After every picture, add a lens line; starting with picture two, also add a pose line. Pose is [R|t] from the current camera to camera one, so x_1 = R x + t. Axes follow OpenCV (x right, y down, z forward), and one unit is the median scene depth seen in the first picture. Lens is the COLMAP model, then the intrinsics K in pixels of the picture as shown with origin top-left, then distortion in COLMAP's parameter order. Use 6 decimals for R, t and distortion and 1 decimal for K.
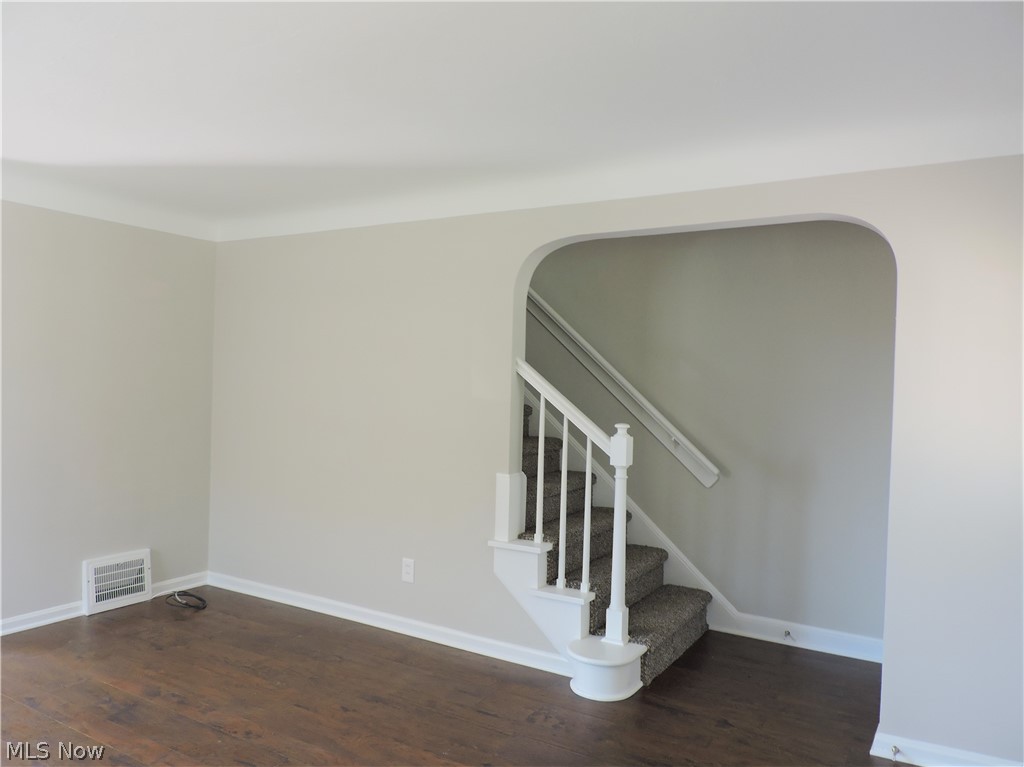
lens RADIAL K [[771.1, 0, 512.0], [0, 771.1, 383.5], [0, 0, 1]] dist [0.004133, 0.001972]
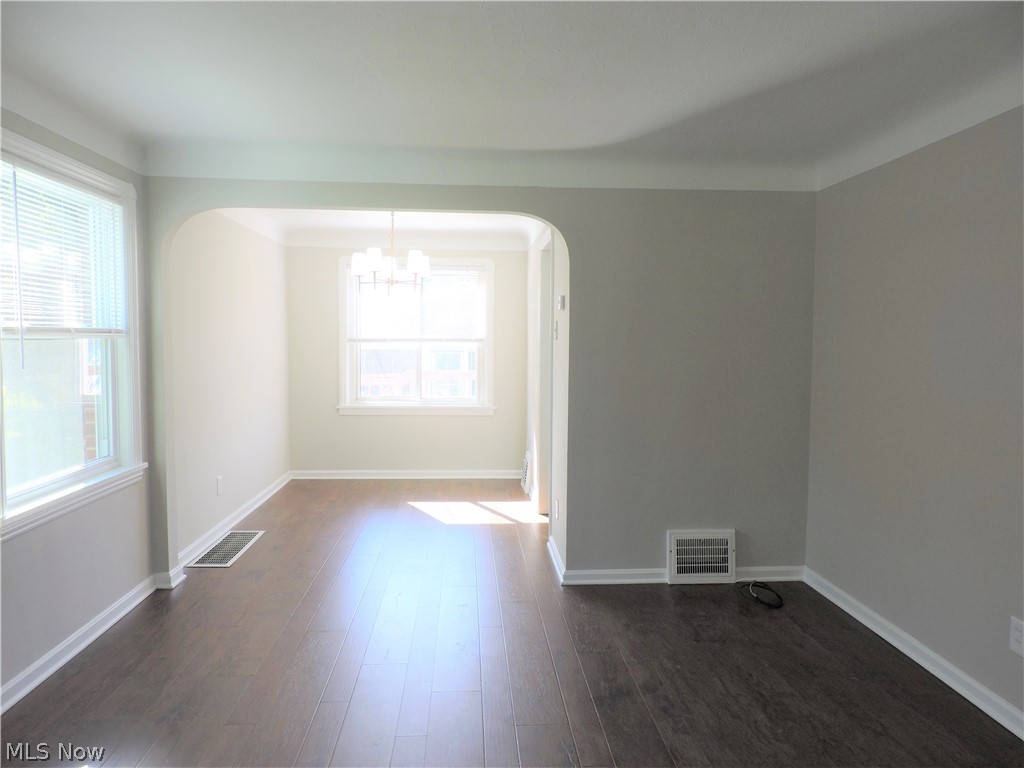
lens RADIAL K [[744.9, 0, 512.0], [0, 744.9, 384.0], [0, 0, 1]] dist [-0.001965, 0.003256]
pose [[0.572967, 0.024705, -0.819206, 0.128235], [0.006049, 0.999391, 0.034370, 0.001560], [0.819556, -0.024648, 0.572468, 0.273578]]
